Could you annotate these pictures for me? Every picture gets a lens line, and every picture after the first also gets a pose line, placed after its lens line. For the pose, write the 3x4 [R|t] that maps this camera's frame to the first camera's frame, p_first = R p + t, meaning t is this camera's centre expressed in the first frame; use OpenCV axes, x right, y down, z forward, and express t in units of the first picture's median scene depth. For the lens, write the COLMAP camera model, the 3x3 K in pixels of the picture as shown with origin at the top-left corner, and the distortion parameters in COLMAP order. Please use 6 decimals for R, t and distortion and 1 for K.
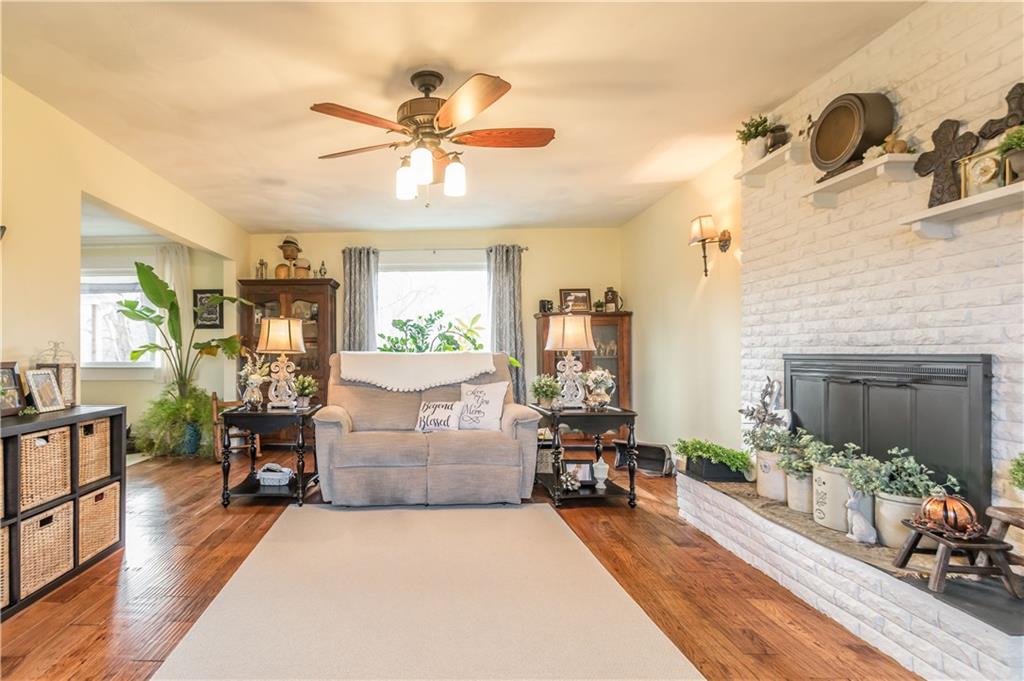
lens RADIAL K [[505.2, 0, 441.8], [0, 505.2, 354.6], [0, 0, 1]] dist [0.006740, -0.006458]
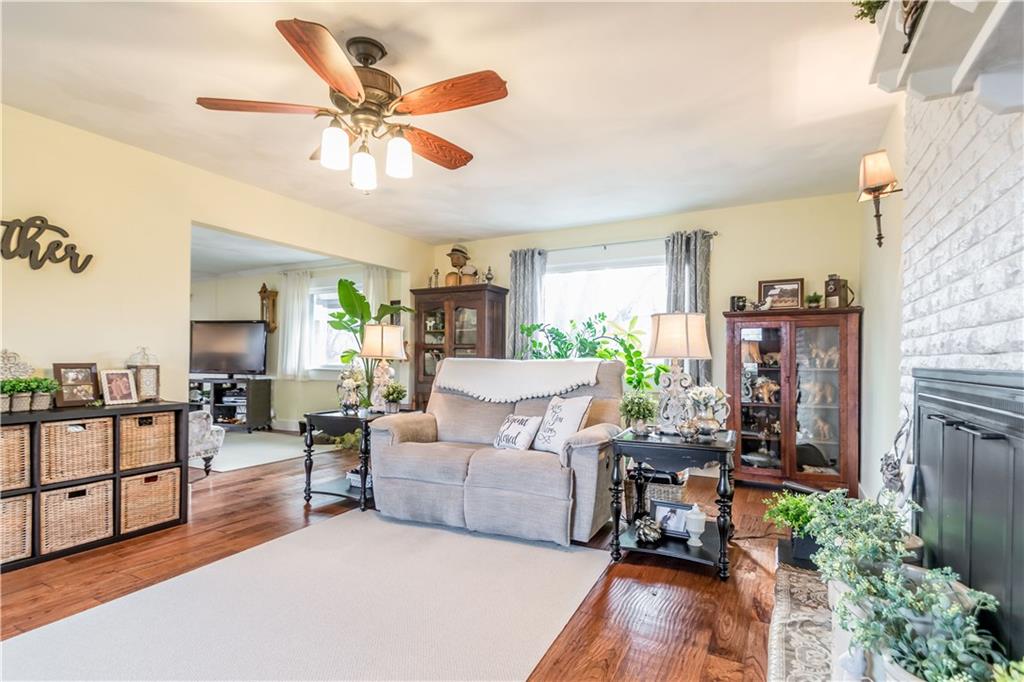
lens RADIAL K [[505.2, 0, 527.3], [0, 505.2, 365.6], [0, 0, 1]] dist [0.006740, -0.006458]
pose [[0.896321, 0.015773, -0.443126, 0.425981], [-0.012932, 0.999872, 0.009434, -0.002763], [0.443218, -0.002725, 0.896410, 0.230256]]
